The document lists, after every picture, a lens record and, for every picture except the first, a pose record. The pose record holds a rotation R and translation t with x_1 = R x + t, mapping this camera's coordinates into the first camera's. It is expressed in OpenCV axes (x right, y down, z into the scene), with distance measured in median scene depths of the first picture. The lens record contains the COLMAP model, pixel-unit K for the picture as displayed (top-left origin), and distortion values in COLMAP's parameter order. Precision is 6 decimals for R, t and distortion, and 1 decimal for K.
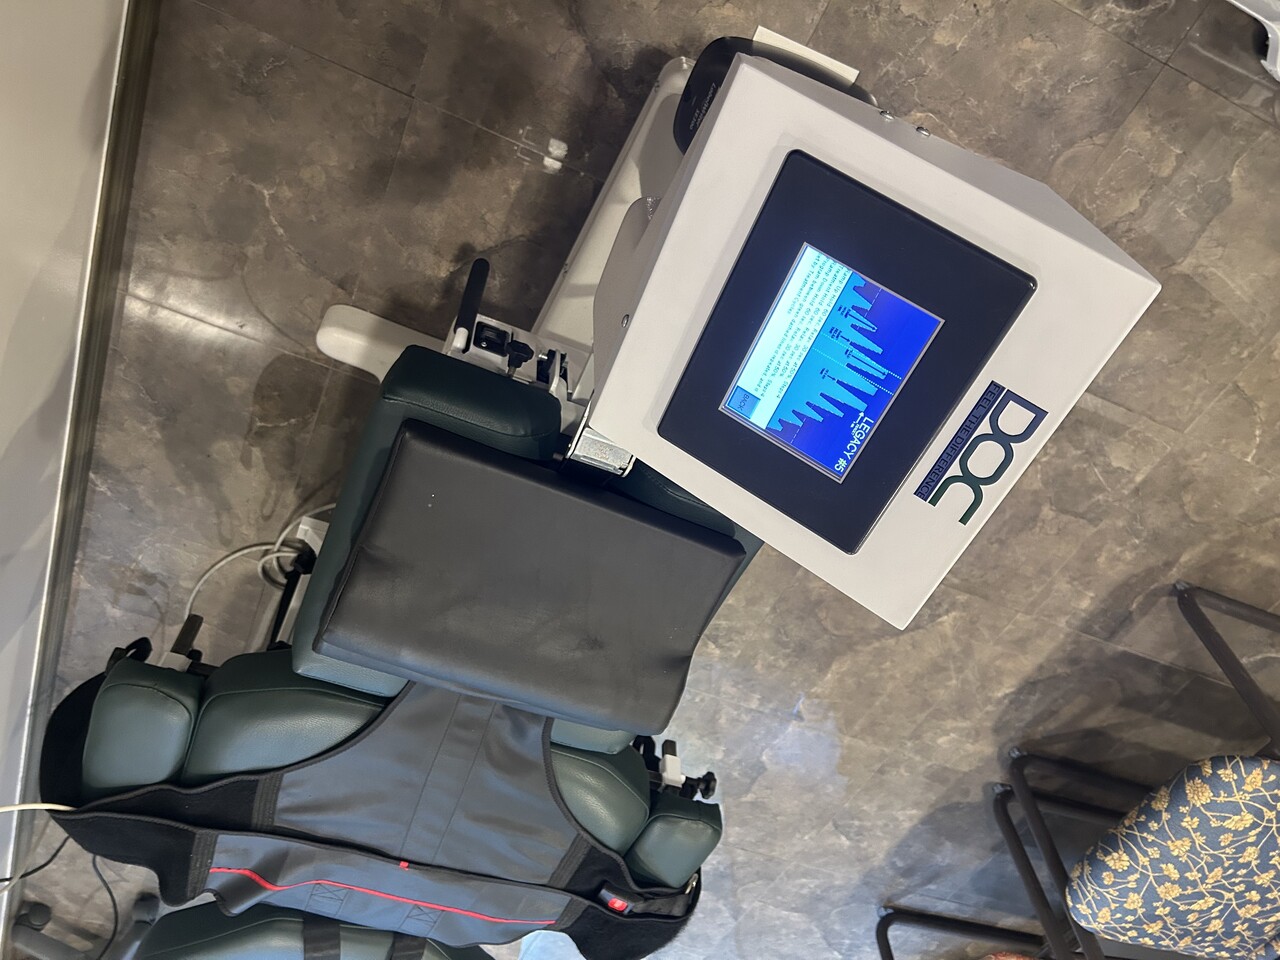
lens RADIAL K [[959.4, 0, 629.6], [0, 959.4, 499.8], [0, 0, 1]] dist [0.045567, -0.042437]
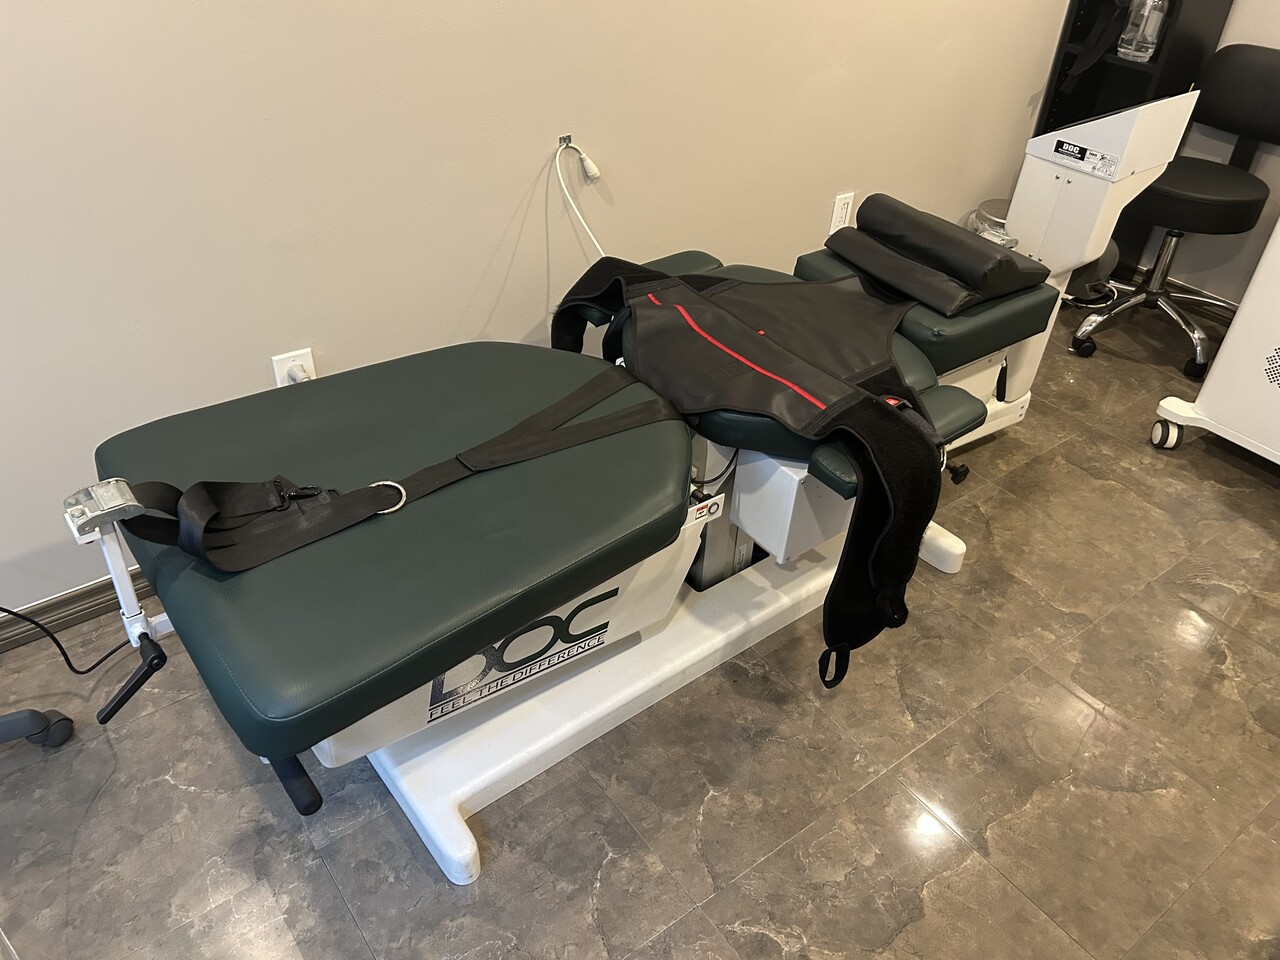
lens RADIAL K [[945.0, 0, 641.2], [0, 945.0, 499.4], [0, 0, 1]] dist [0.039396, -0.035996]
pose [[0.869407, 0.323559, -0.373417, 0.203499], [-0.382053, -0.039010, -0.923317, 1.687431], [-0.313314, 0.945403, 0.089701, 1.161591]]
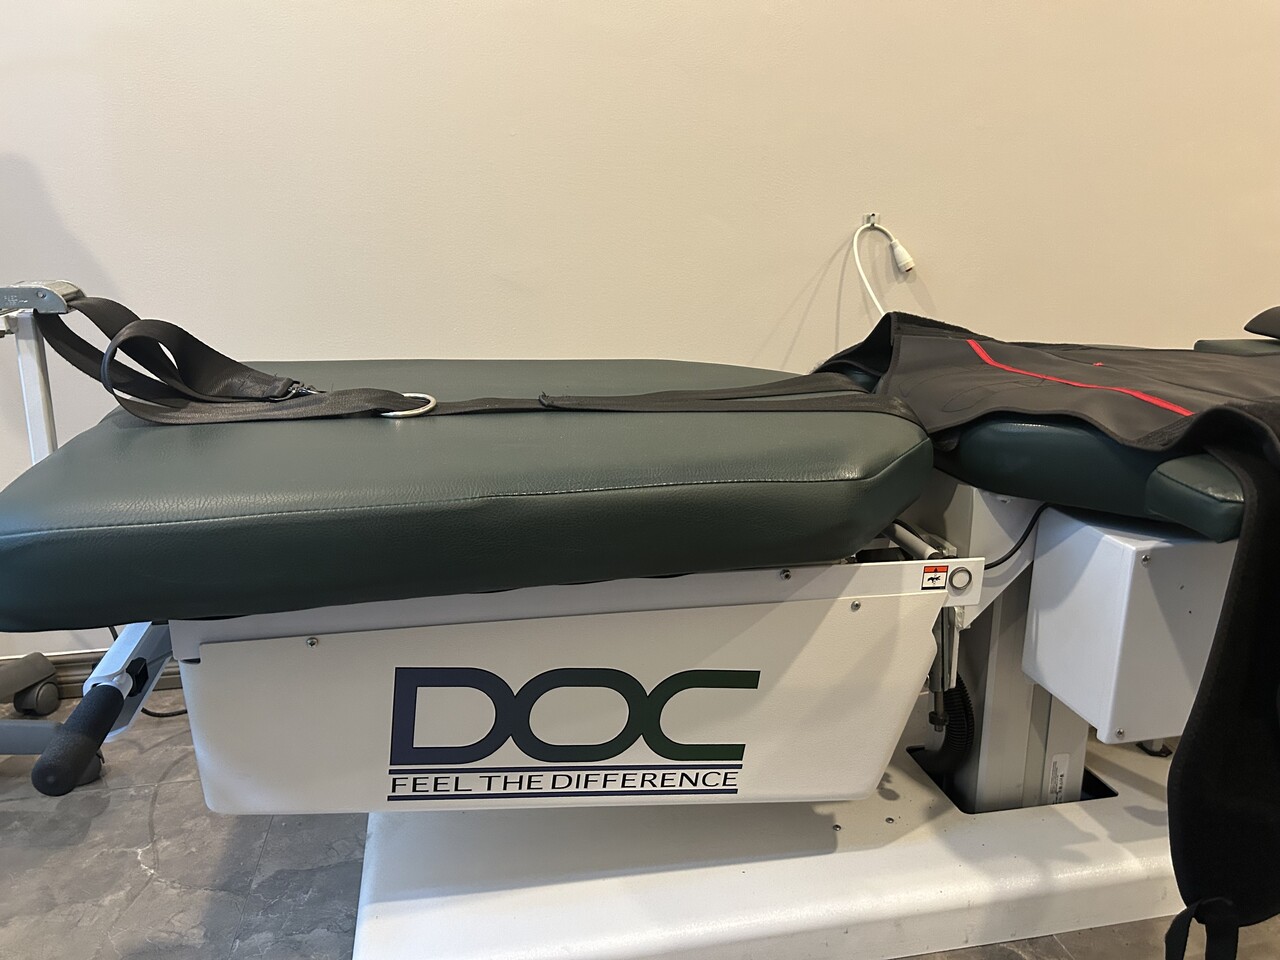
lens RADIAL K [[959.4, 0, 629.6], [0, 959.4, 499.8], [0, 0, 1]] dist [0.045567, -0.042437]
pose [[0.548491, 0.204388, -0.810792, 0.262001], [-0.687602, -0.441489, -0.576447, 1.102503], [-0.475774, 0.873678, -0.101615, 1.395220]]
